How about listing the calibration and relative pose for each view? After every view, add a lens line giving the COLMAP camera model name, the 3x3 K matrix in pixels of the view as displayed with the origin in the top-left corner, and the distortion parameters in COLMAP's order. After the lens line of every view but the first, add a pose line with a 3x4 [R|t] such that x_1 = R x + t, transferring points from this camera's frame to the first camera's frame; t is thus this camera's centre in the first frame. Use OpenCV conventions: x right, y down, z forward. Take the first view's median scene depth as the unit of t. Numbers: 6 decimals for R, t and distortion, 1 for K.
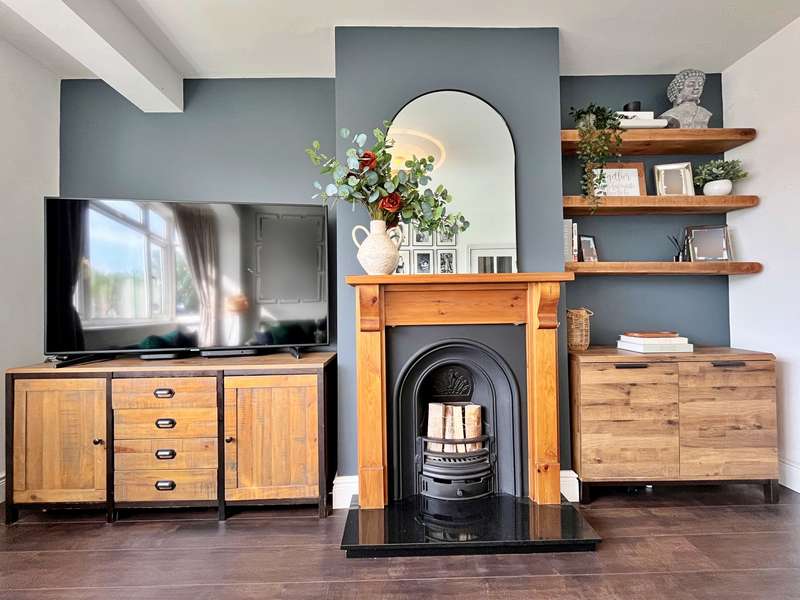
lens RADIAL K [[328.6, 0, 401.3], [0, 328.6, 298.2], [0, 0, 1]] dist [-0.001295, -0.000002]
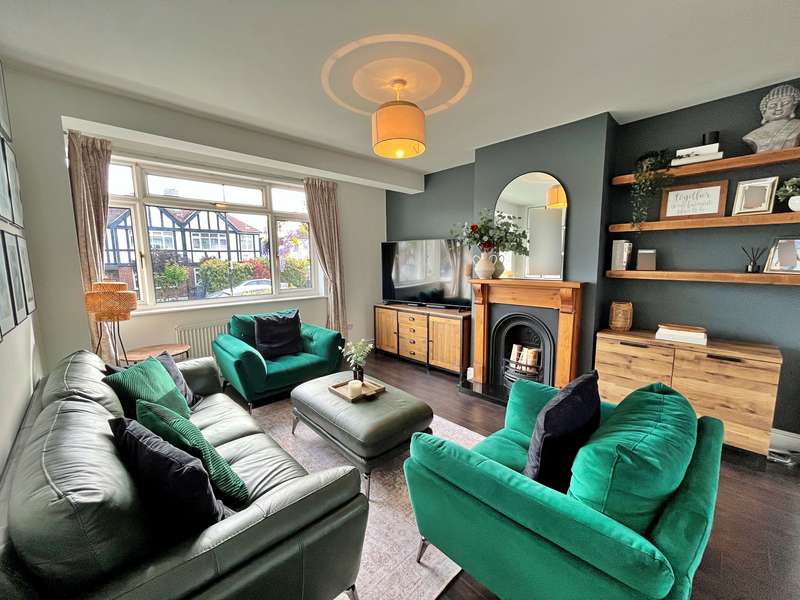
lens RADIAL K [[328.6, 0, 401.3], [0, 328.6, 298.2], [0, 0, 1]] dist [-0.001295, -0.000002]
pose [[0.690435, 0.093019, -0.717389, 1.028268], [0.011168, 0.990209, 0.139142, -0.229785], [0.723308, -0.104080, 0.682637, -0.792811]]
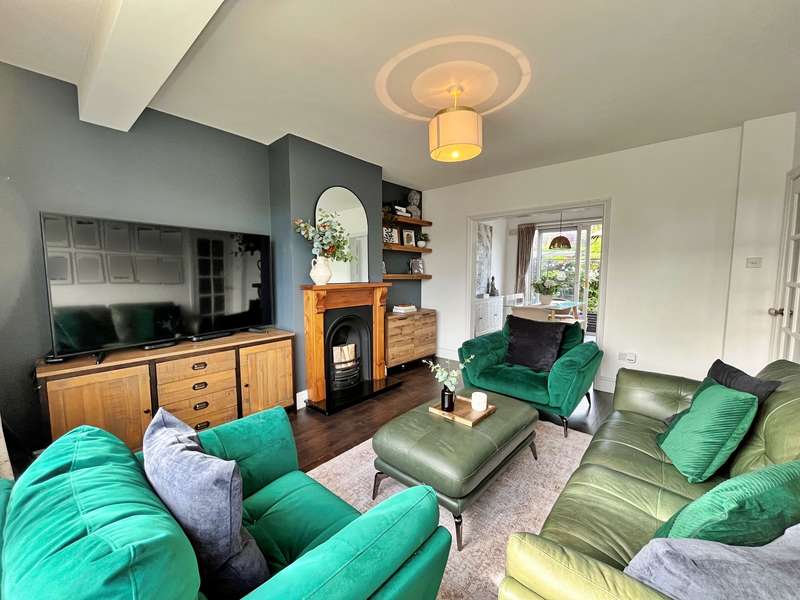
lens RADIAL K [[322.3, 0, 400.7], [0, 322.3, 298.3], [0, 0, 1]] dist [-0.001184, -0.000315]
pose [[0.659878, -0.045997, 0.749963, -1.135245], [-0.025857, 0.996143, 0.083847, -0.152382], [-0.750927, -0.074721, 0.656144, -0.581893]]
